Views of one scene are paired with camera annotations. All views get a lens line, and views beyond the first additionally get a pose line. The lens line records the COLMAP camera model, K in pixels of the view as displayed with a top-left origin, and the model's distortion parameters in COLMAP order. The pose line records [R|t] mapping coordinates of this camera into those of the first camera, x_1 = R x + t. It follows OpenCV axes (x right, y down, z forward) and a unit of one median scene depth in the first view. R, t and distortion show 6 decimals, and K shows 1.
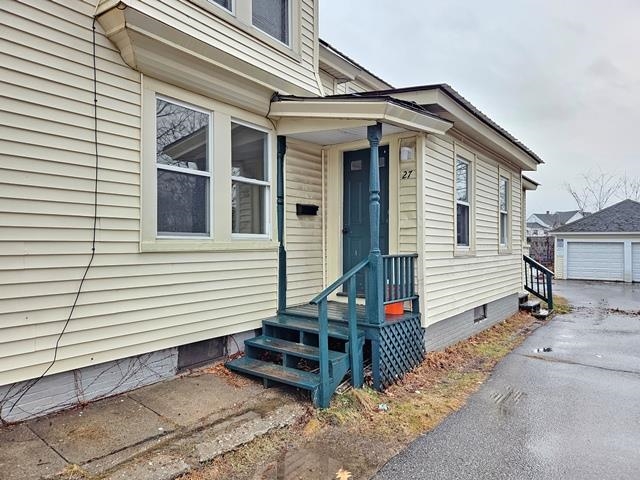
lens RADIAL K [[424.2, 0, 320.4], [0, 424.2, 236.9], [0, 0, 1]] dist [0.046526, -0.002682]
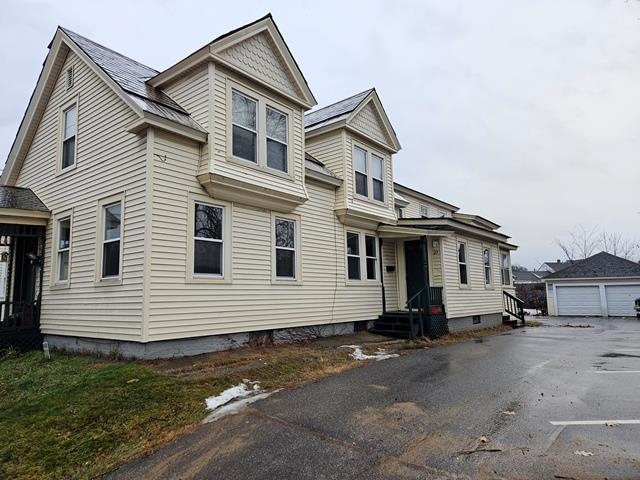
lens RADIAL K [[424.2, 0, 301.6], [0, 424.2, 239.5], [0, 0, 1]] dist [0.046526, -0.002682]
pose [[0.997390, -0.029773, -0.065779, -0.372980], [0.021694, 0.992502, -0.120291, 0.046048], [0.068867, 0.118550, 0.990557, -1.369458]]
